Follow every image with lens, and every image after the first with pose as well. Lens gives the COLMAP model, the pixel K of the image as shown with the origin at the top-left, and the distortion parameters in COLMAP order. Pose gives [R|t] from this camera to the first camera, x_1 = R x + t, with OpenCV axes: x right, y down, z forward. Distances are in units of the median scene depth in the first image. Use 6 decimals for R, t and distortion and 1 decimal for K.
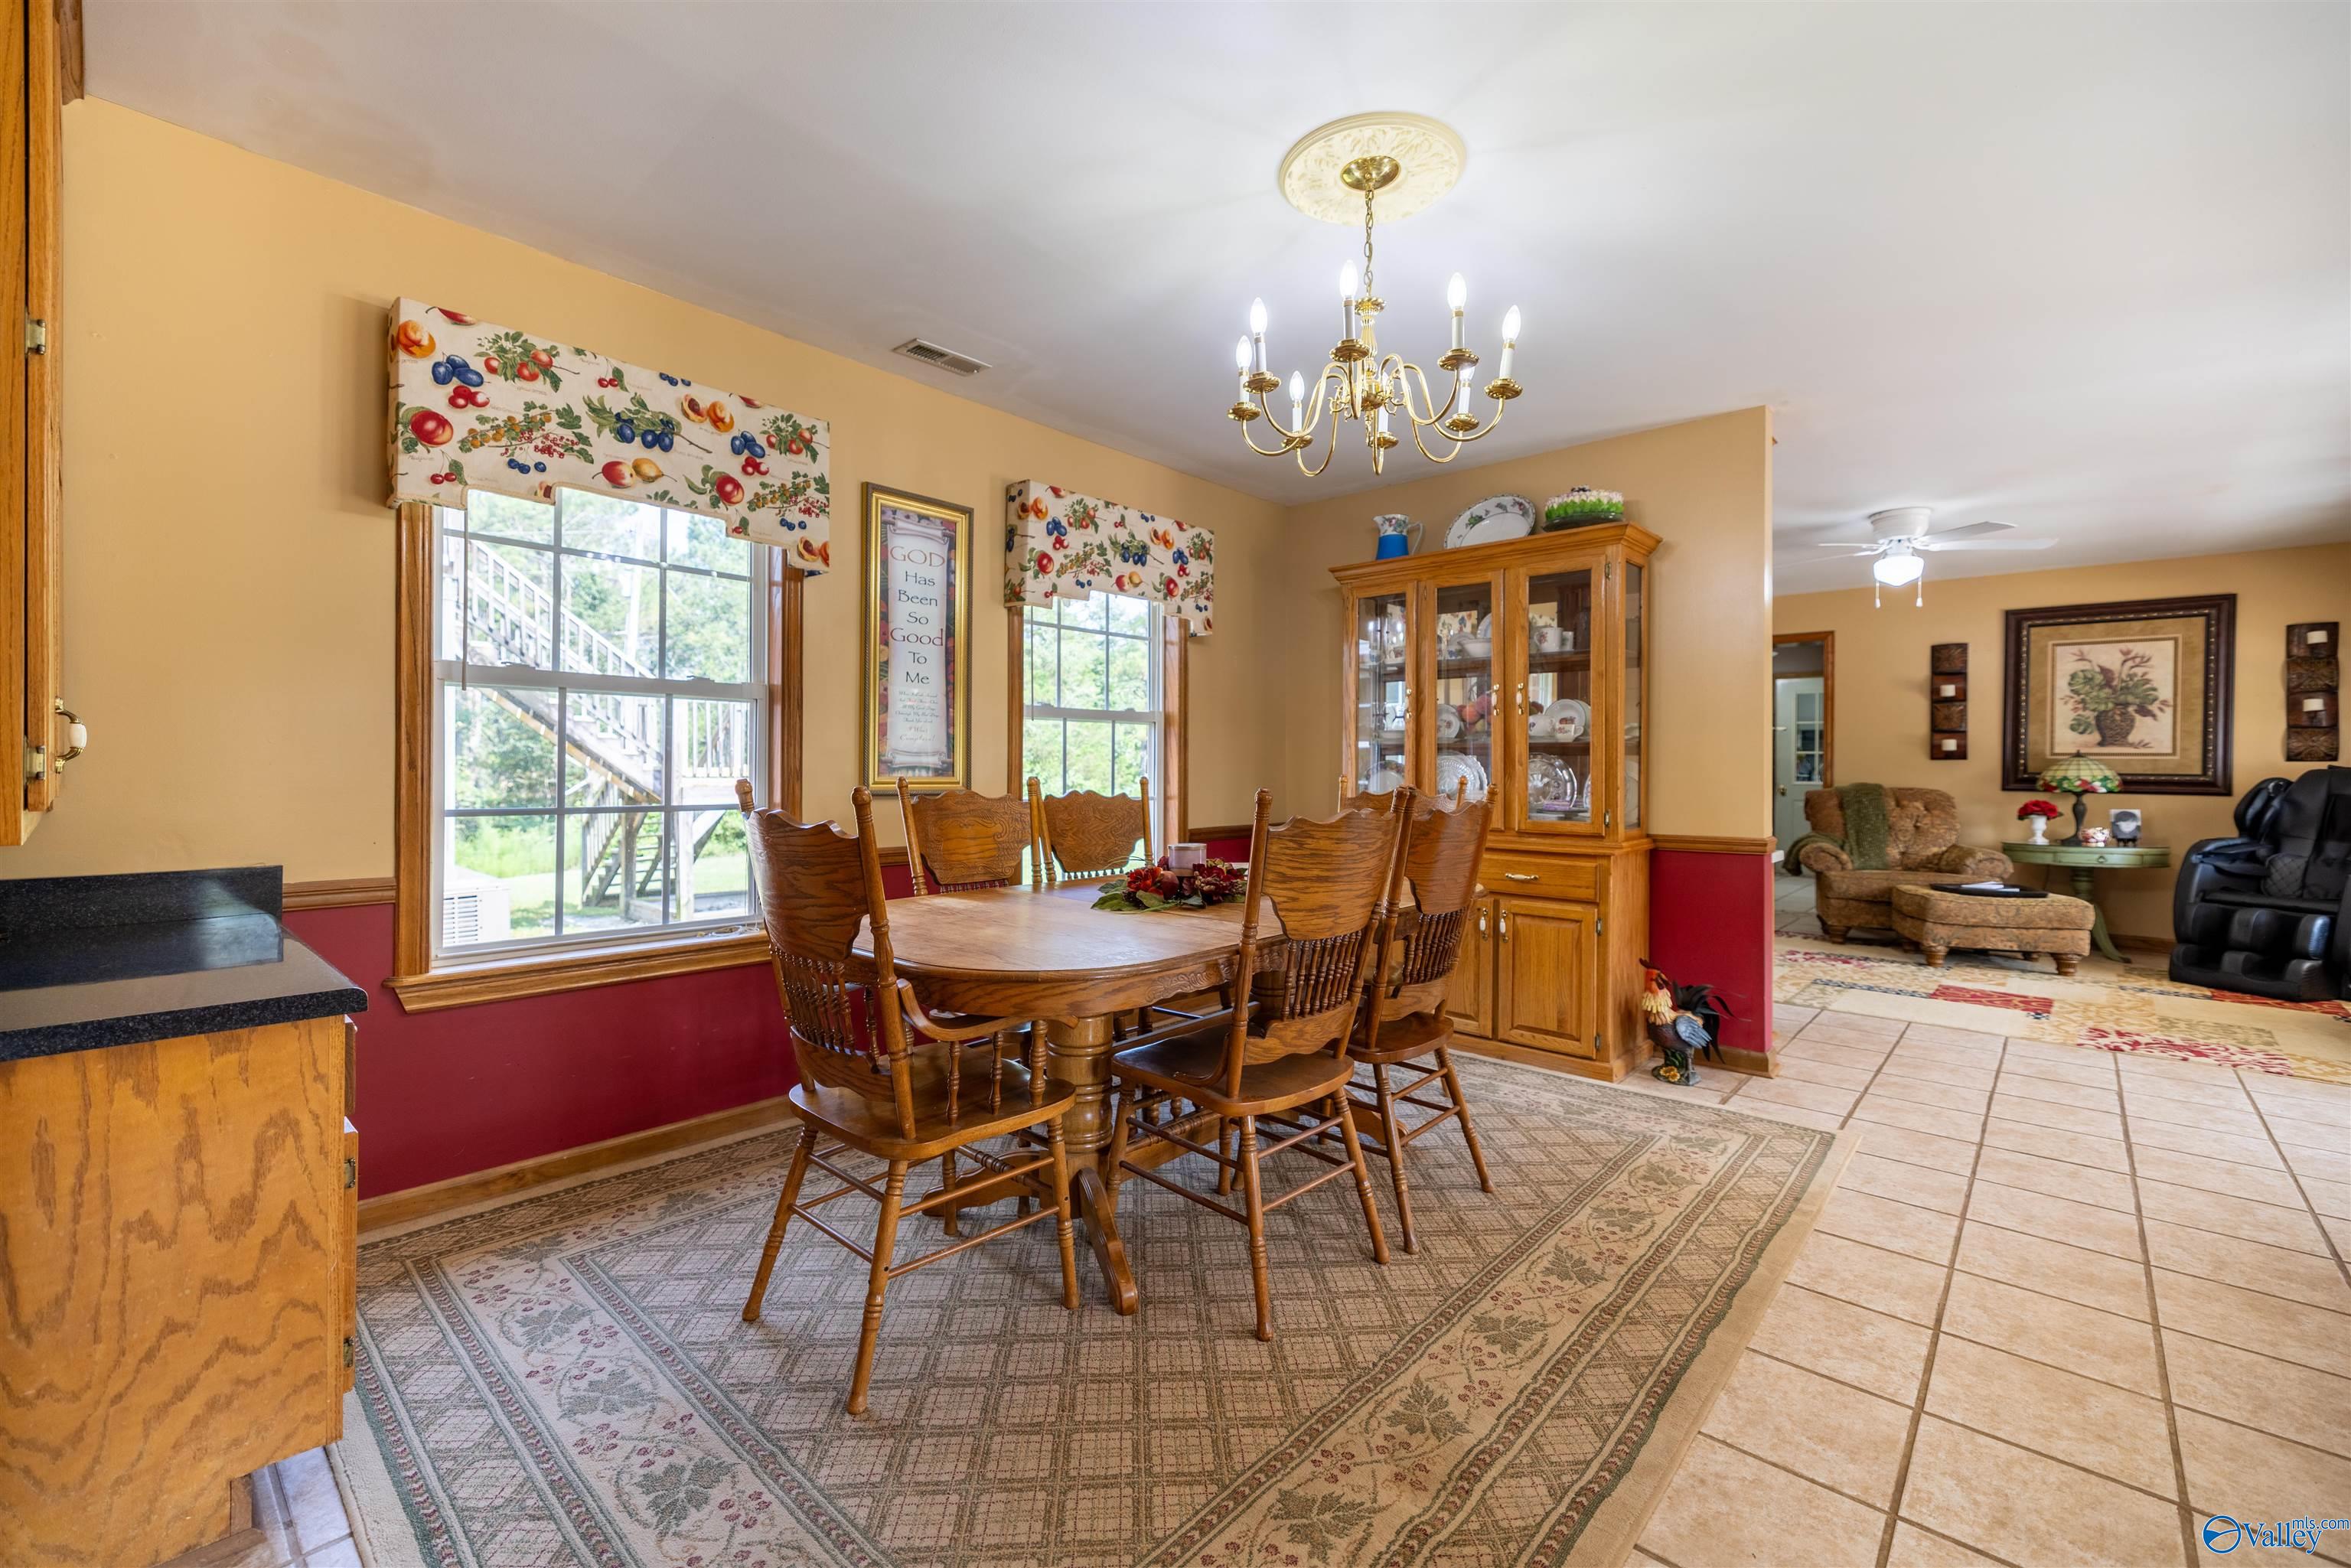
lens RADIAL K [[978.7, 0, 1174.0], [0, 978.7, 777.6], [0, 0, 1]] dist [0.003428, -0.001631]
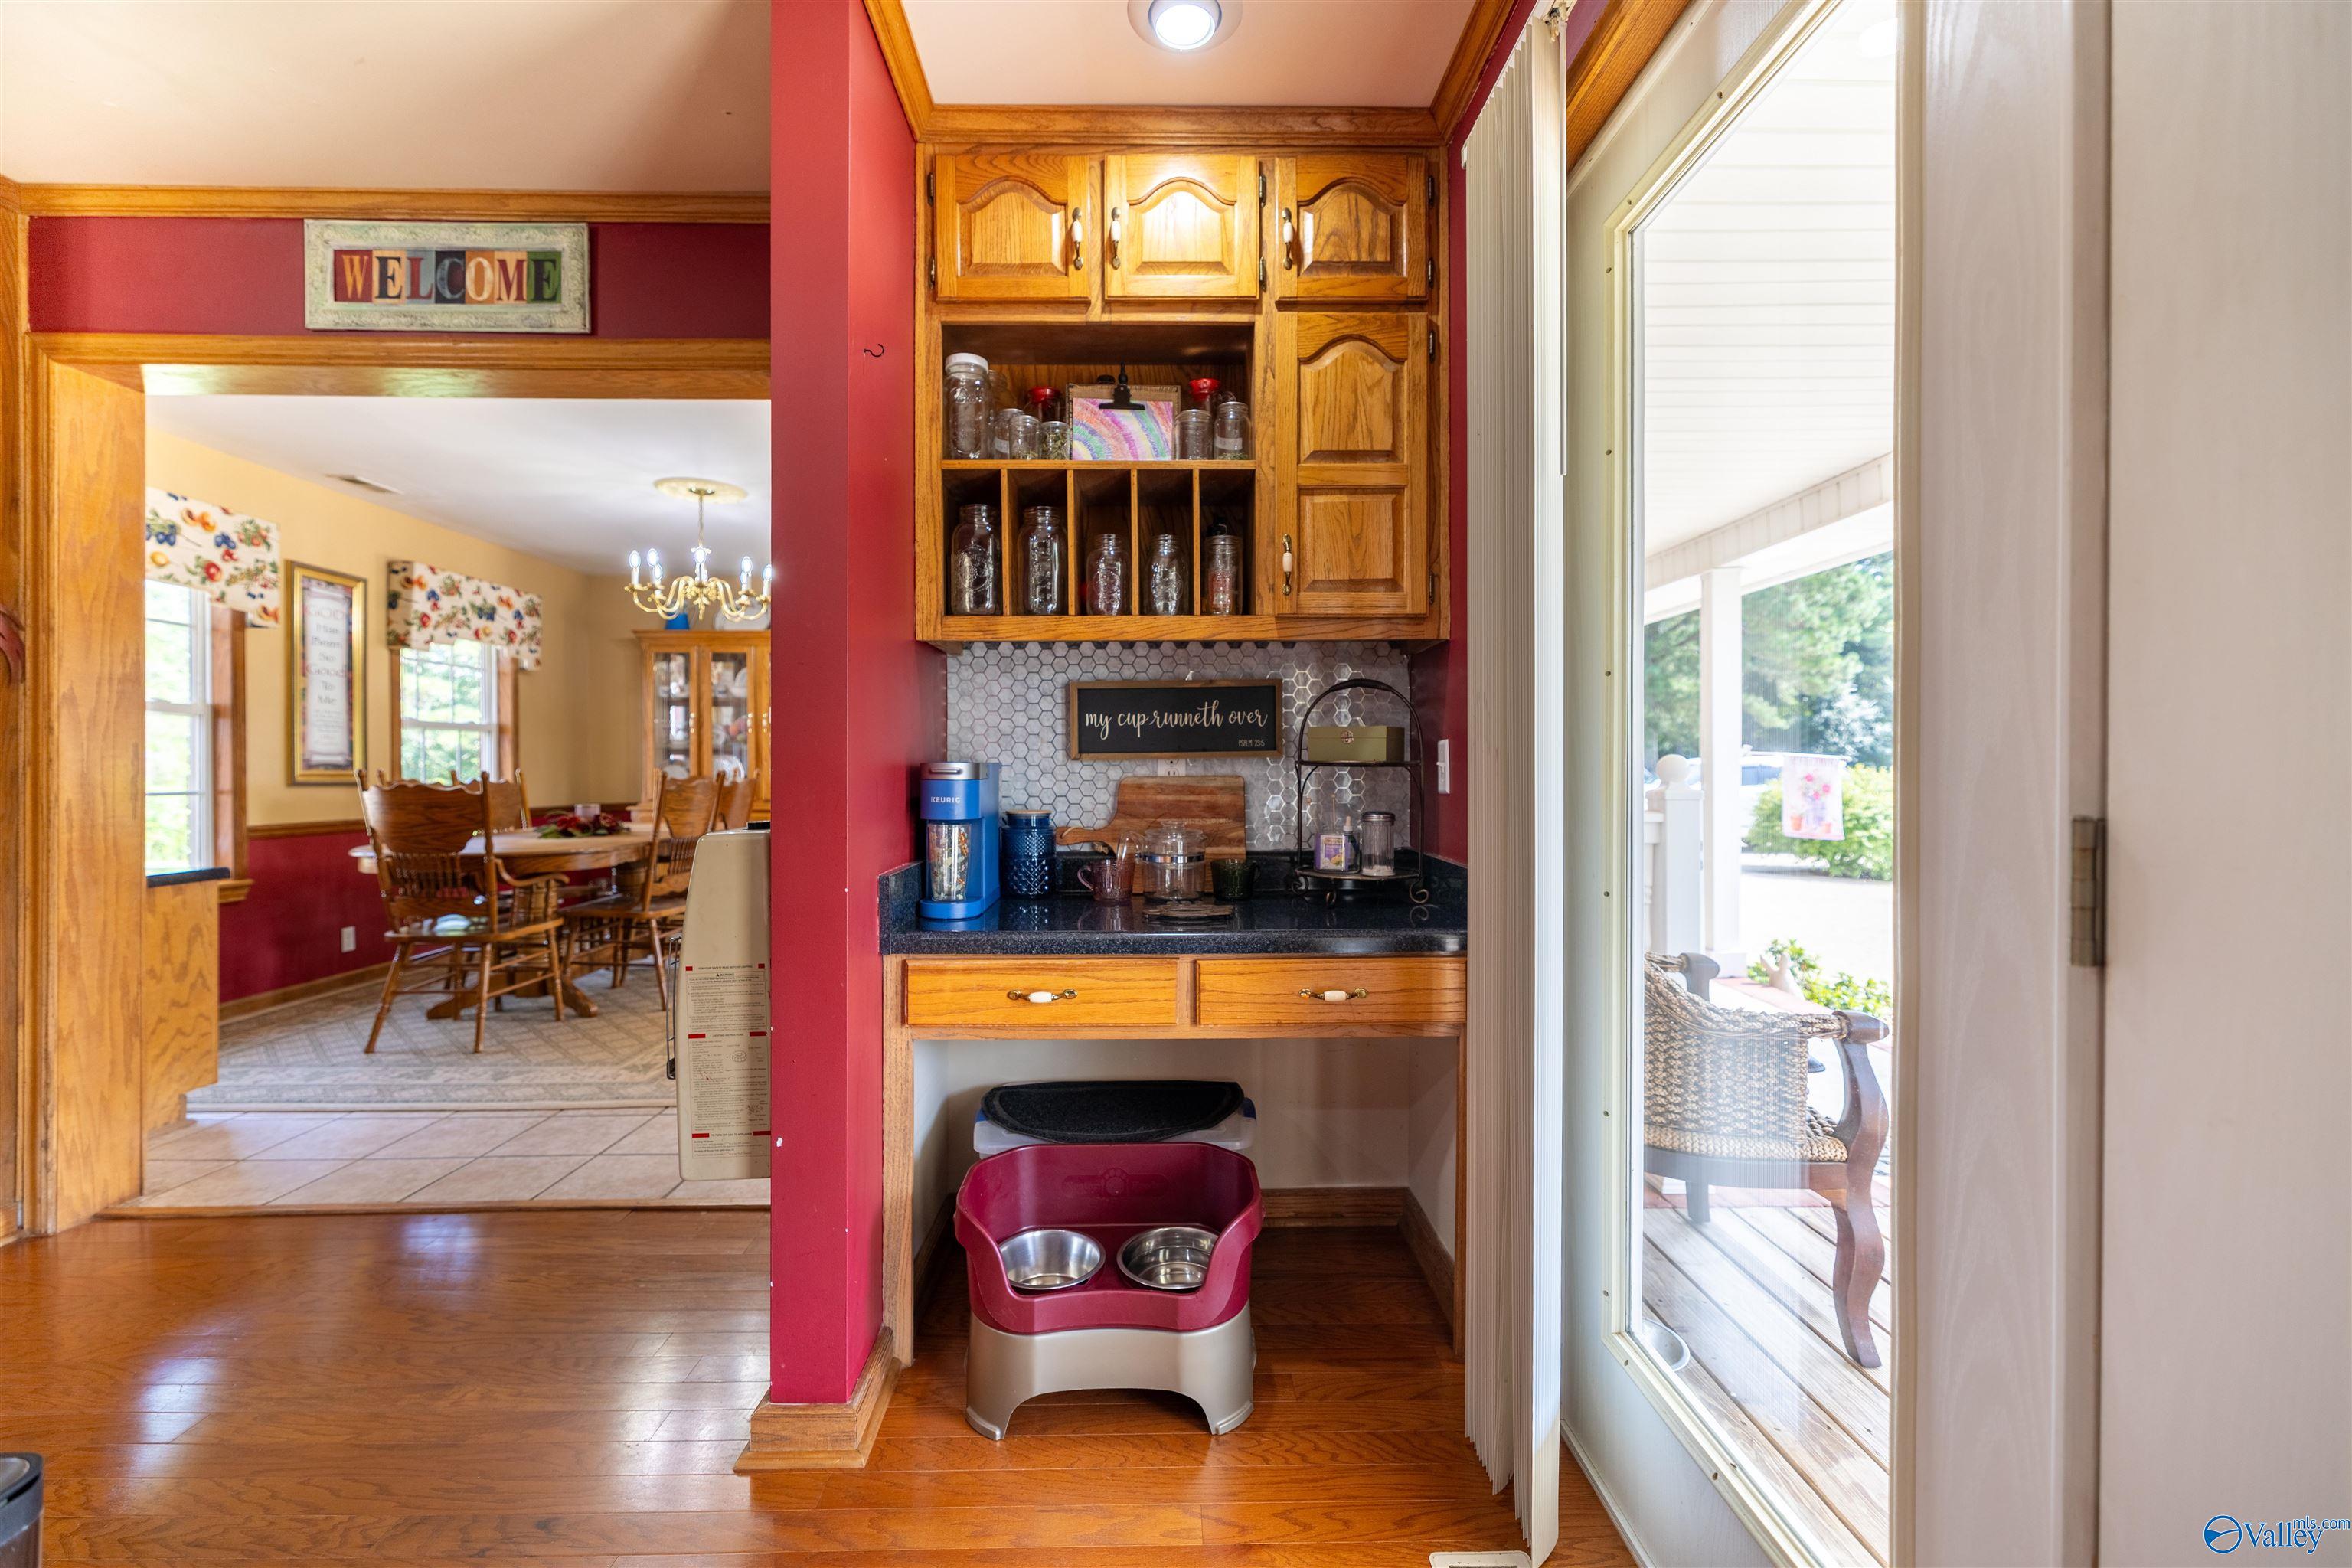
lens RADIAL K [[979.1, 0, 1180.4], [0, 979.1, 772.6], [0, 0, 1]] dist [0.003428, -0.001631]
pose [[0.723535, -0.009533, 0.690222, -0.337365], [0.011213, 0.999935, 0.002055, 0.012069], [-0.690197, 0.006253, 0.723595, -0.821134]]
